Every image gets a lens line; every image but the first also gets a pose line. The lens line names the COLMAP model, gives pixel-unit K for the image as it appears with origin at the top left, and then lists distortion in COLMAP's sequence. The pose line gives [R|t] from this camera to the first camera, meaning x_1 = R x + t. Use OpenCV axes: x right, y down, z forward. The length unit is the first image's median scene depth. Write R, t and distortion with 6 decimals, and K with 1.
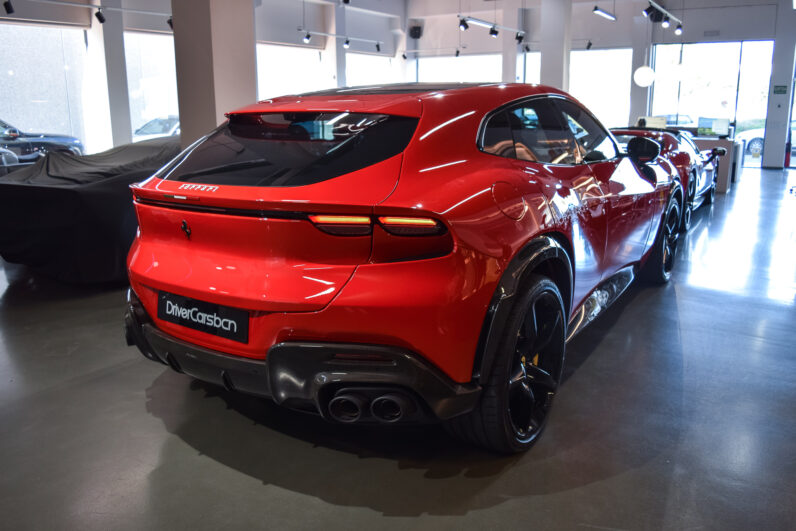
lens RADIAL K [[596.7, 0, 398.0], [0, 596.7, 265.5], [0, 0, 1]] dist [-0.086014, -0.001006]
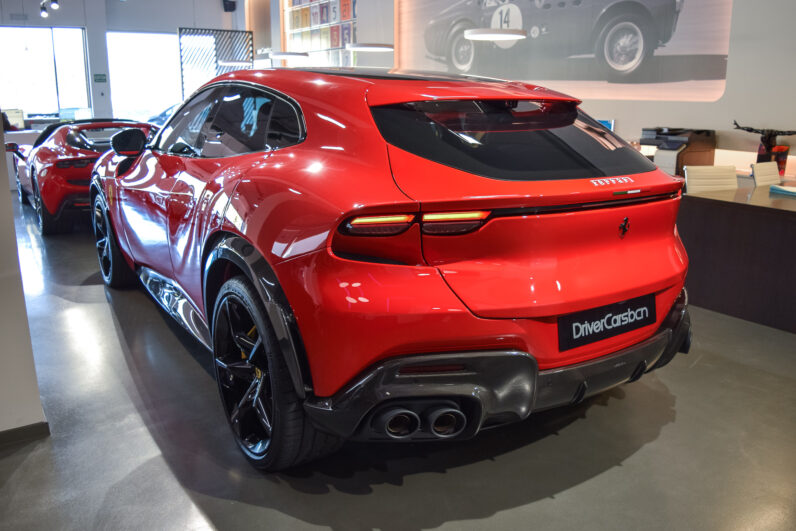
lens RADIAL K [[630.2, 0, 398.0], [0, 630.2, 265.5], [0, 0, 1]] dist [-0.080895, 0.001093]
pose [[0.406579, -0.217710, 0.887297, -1.198536], [0.217205, 0.966381, 0.137586, -0.185786], [-0.887421, 0.136786, 0.440198, 0.779303]]
